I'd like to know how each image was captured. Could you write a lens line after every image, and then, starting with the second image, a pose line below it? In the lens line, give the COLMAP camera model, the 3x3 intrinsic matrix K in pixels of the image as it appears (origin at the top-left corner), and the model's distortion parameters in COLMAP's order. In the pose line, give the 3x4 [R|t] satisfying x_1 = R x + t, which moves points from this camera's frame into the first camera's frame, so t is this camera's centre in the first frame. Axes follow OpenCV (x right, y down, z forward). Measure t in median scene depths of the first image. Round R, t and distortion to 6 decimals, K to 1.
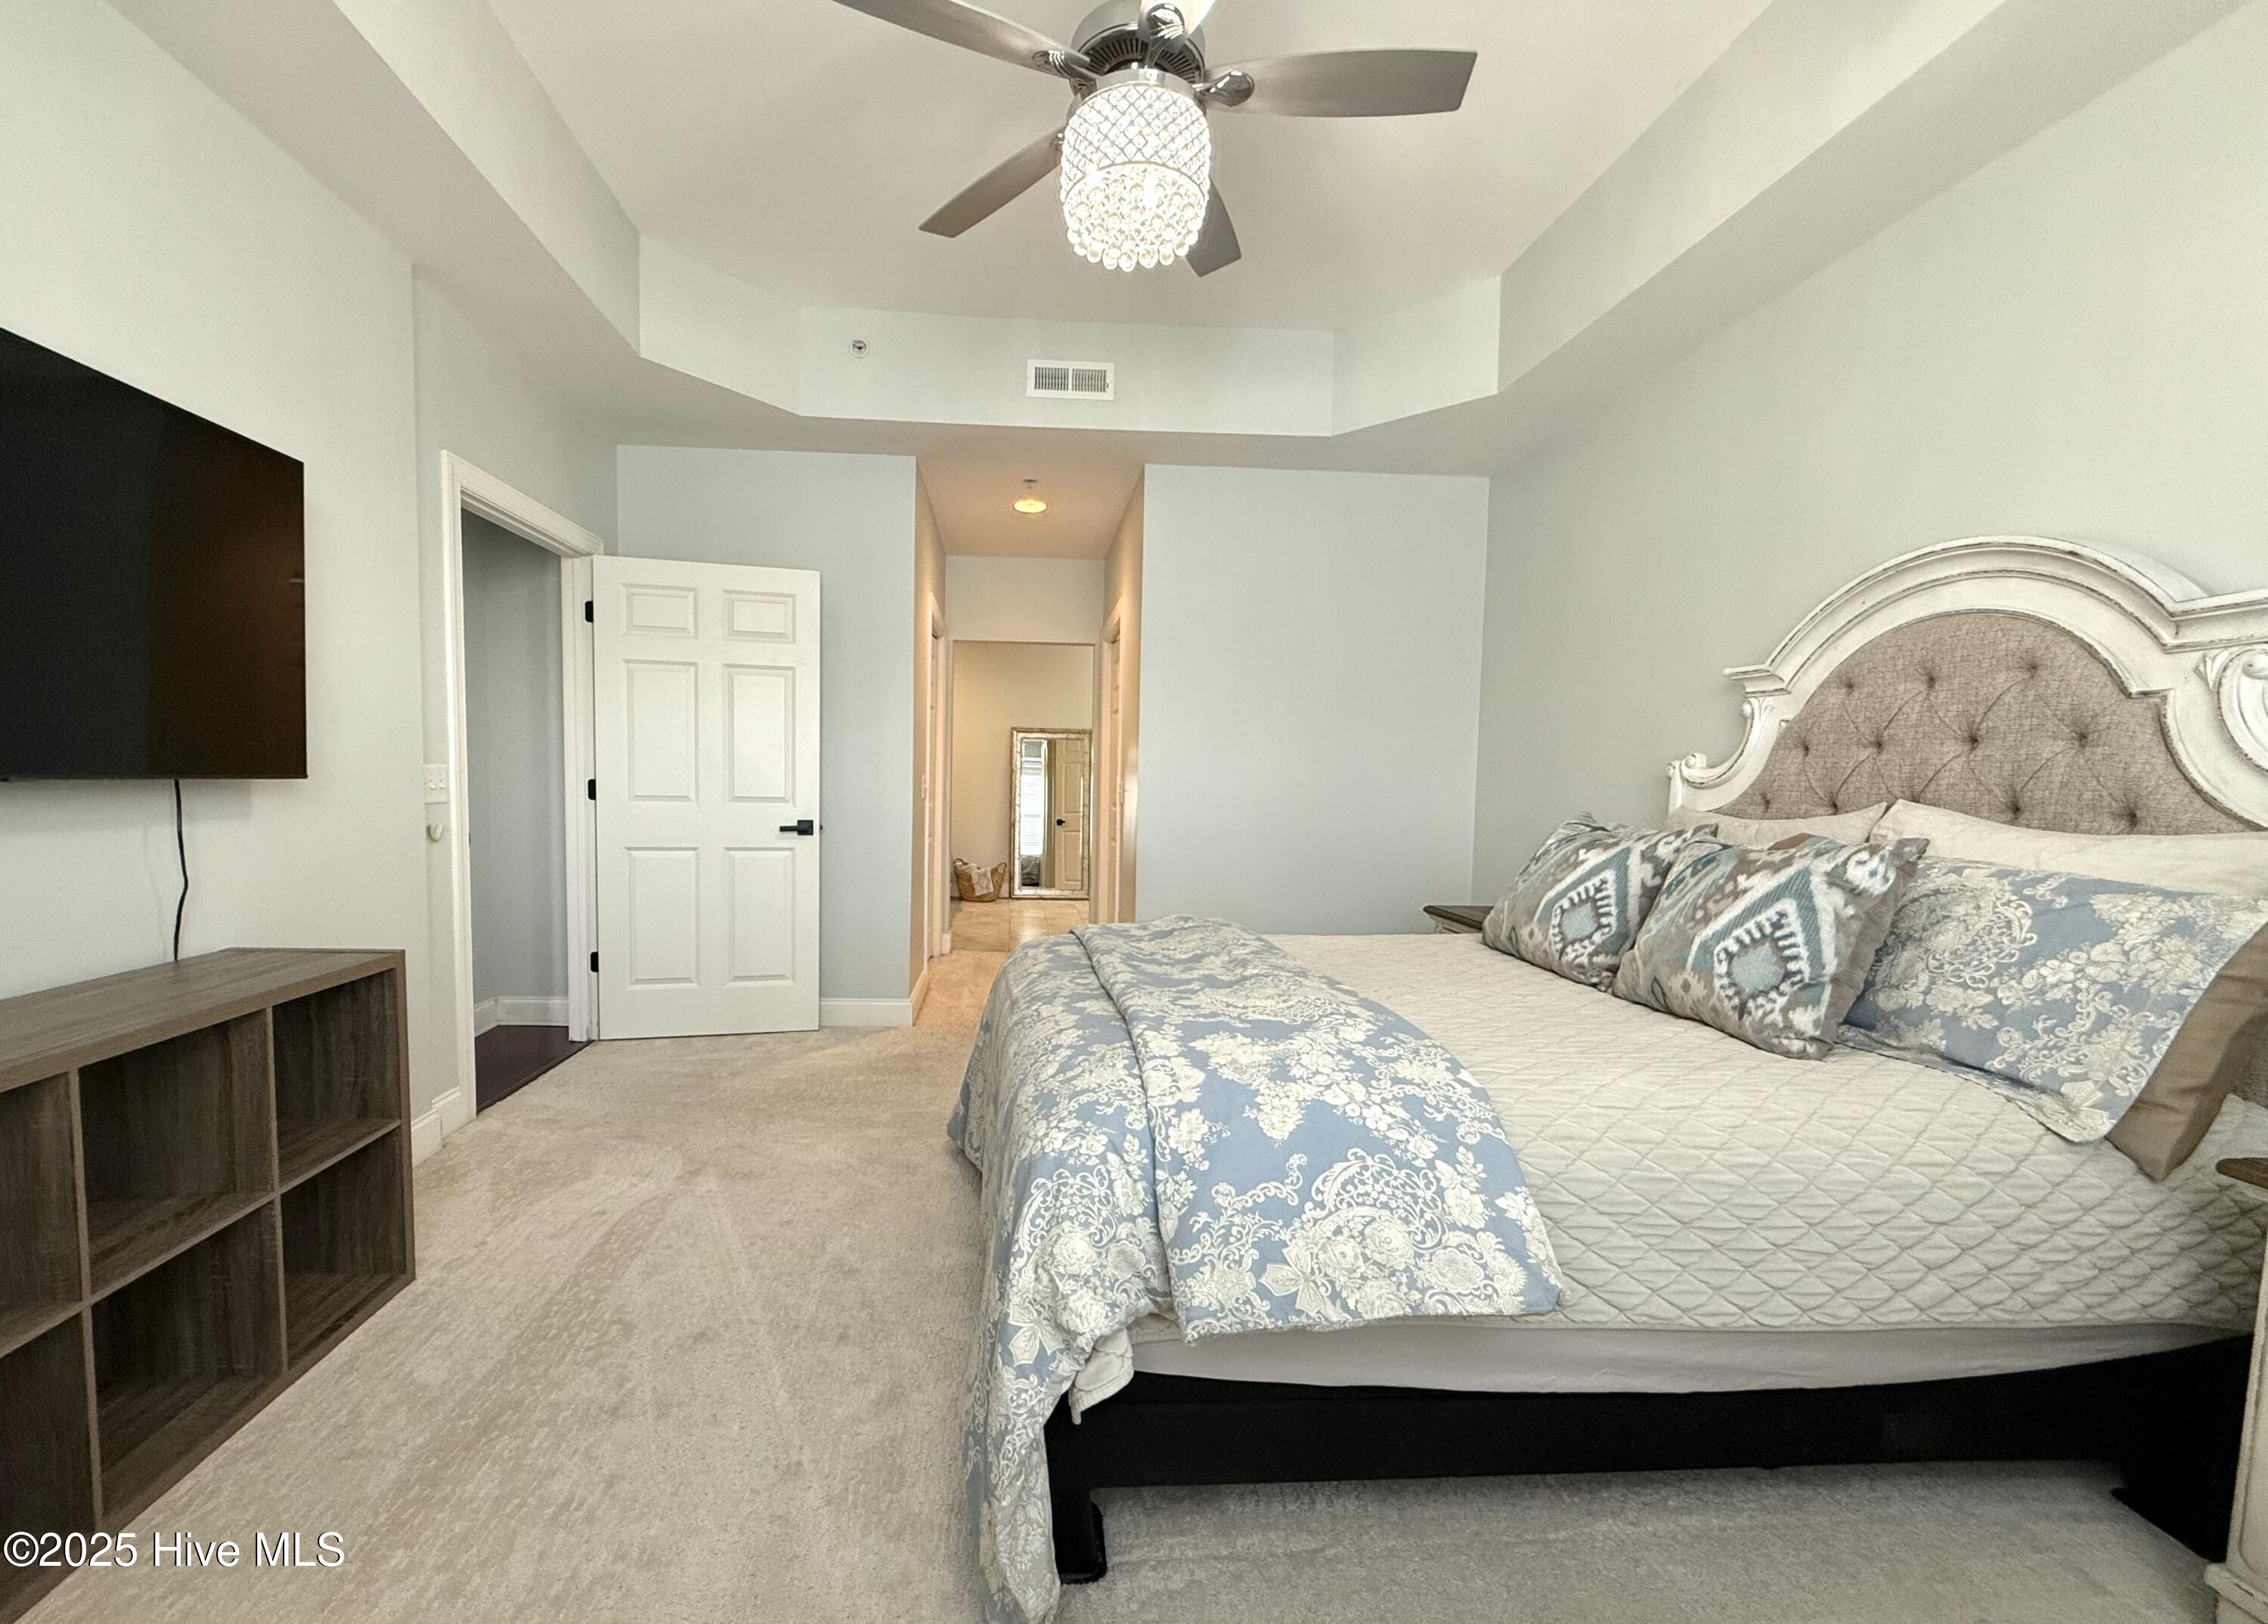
lens RADIAL K [[934.0, 0, 1070.6], [0, 934.0, 844.7], [0, 0, 1]] dist [0.001408, 0.000393]
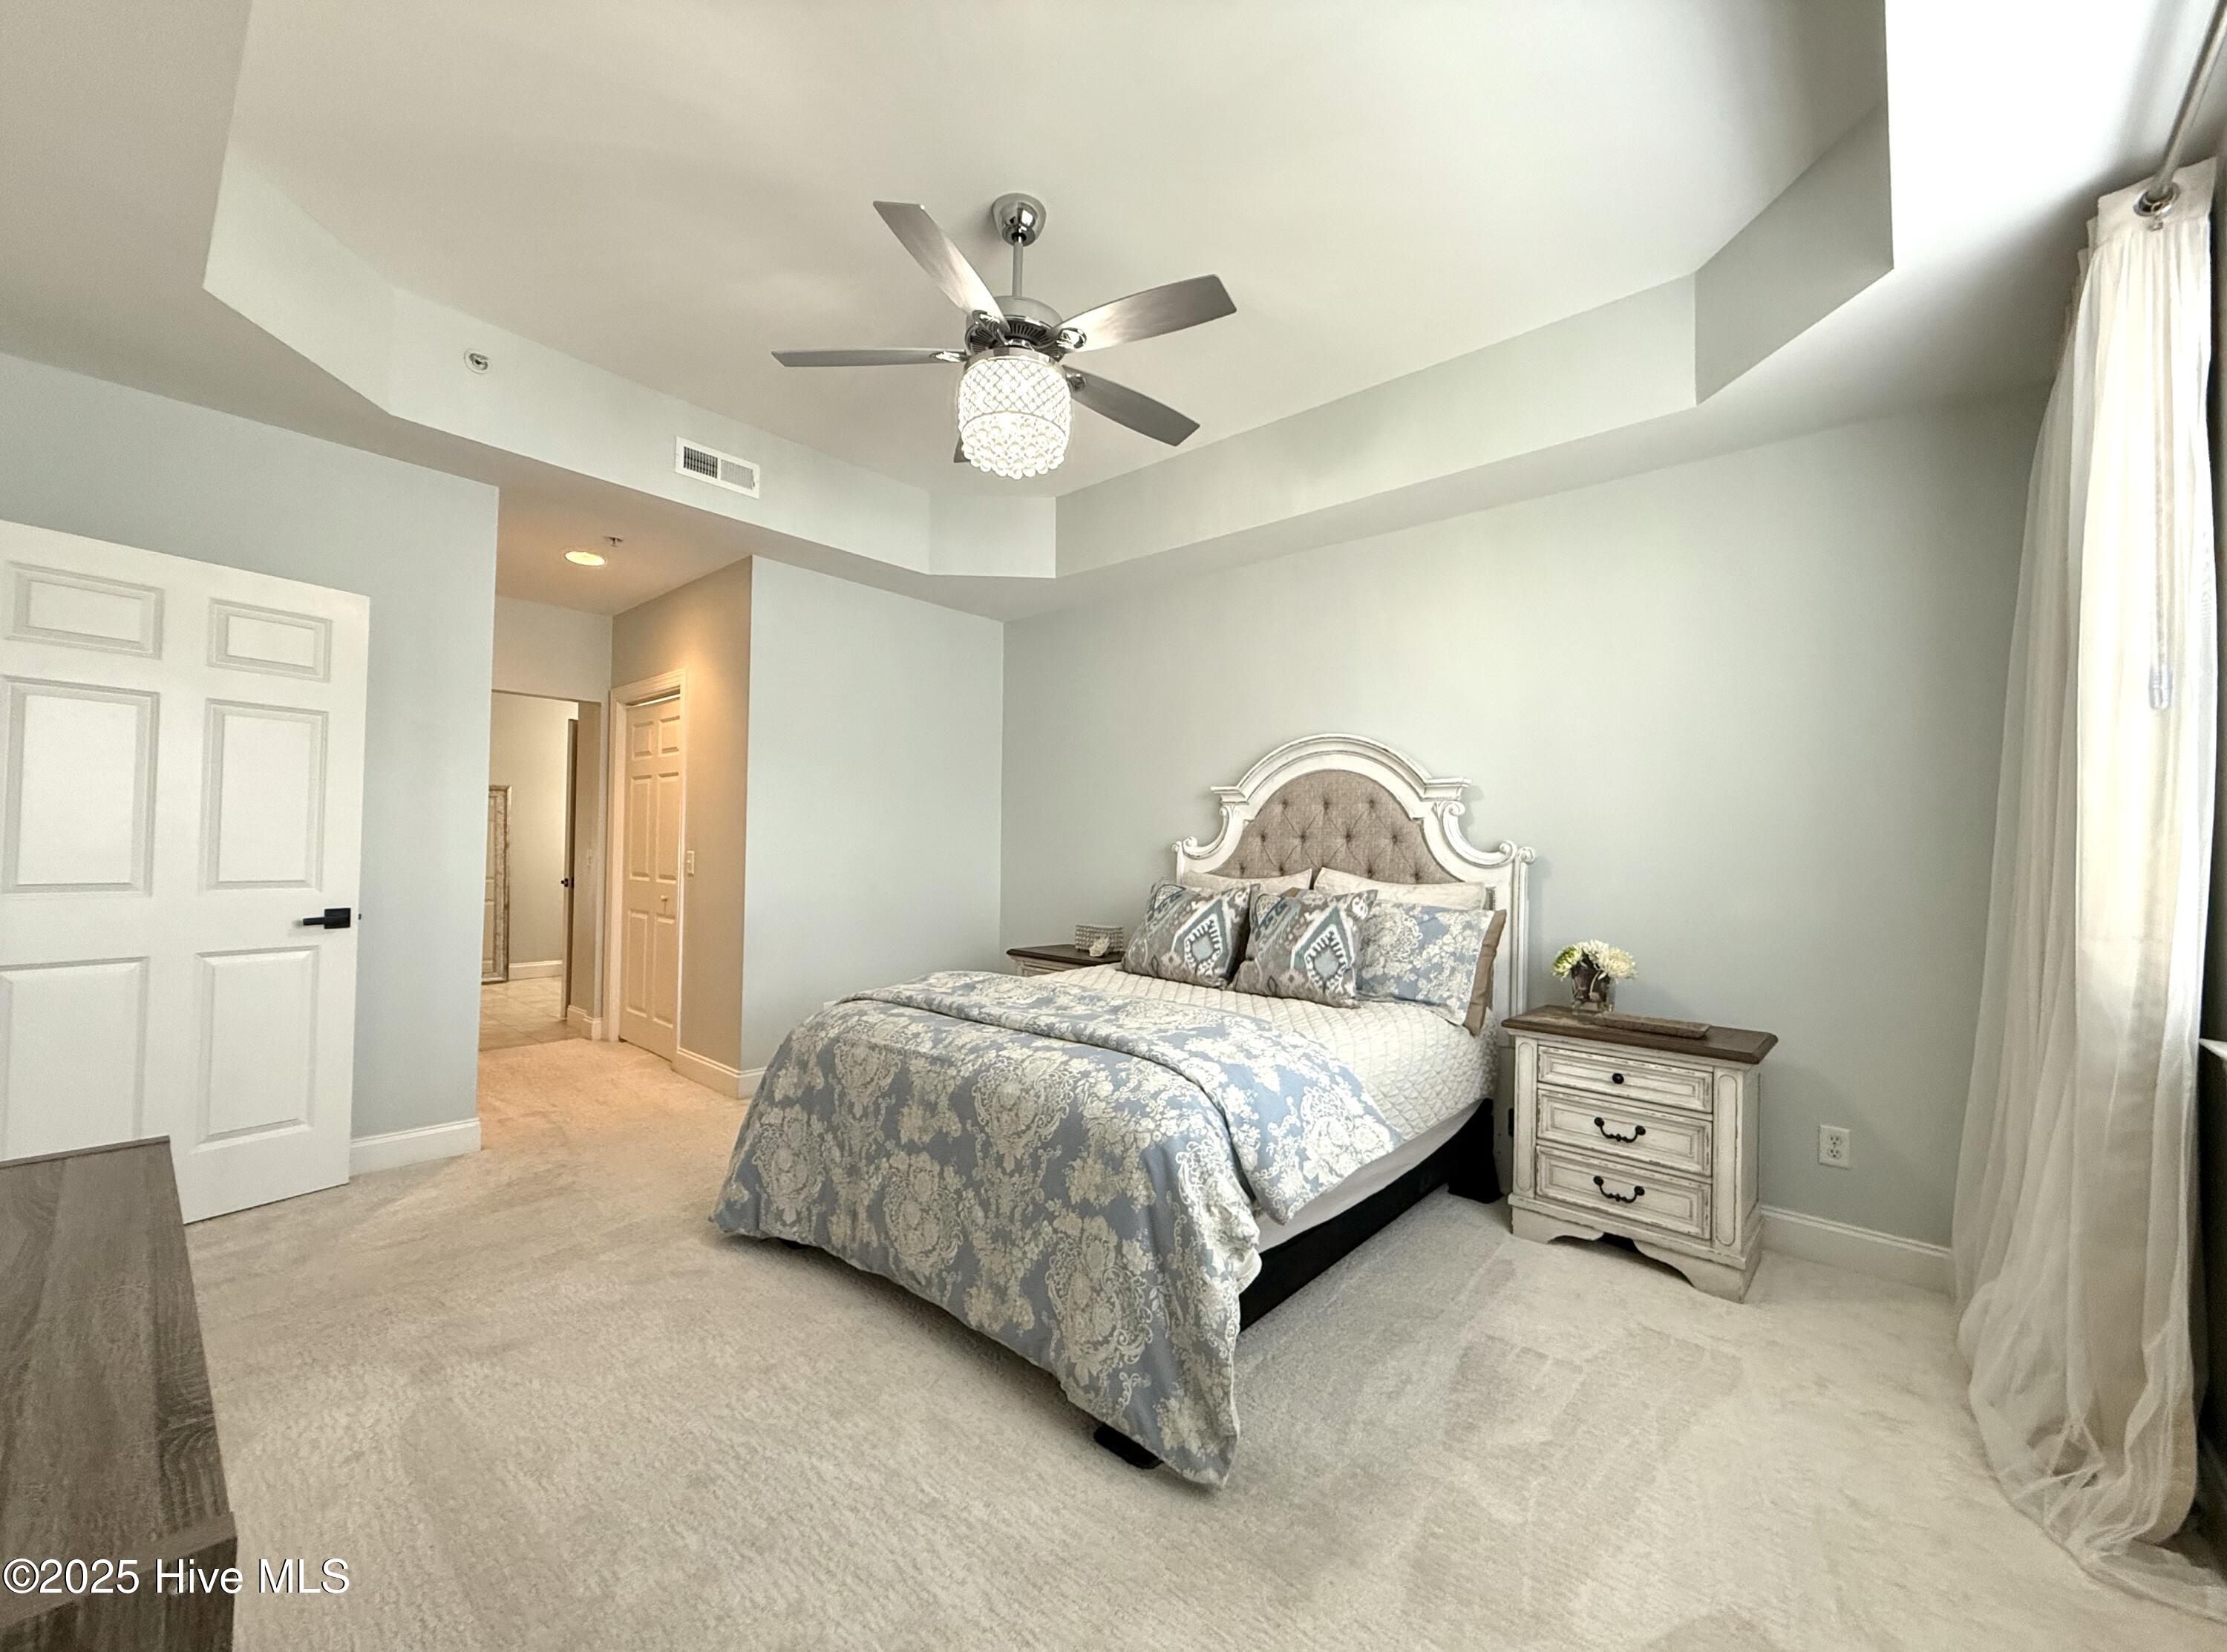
lens RADIAL K [[889.5, 0, 1112.1], [0, 889.5, 830.2], [0, 0, 1]] dist [0.003393, 0.000134]
pose [[0.701748, 0.009251, 0.712365, -0.768773], [0.043211, 0.997522, -0.055521, -0.047910], [-0.711114, 0.069744, 0.699609, 0.054862]]
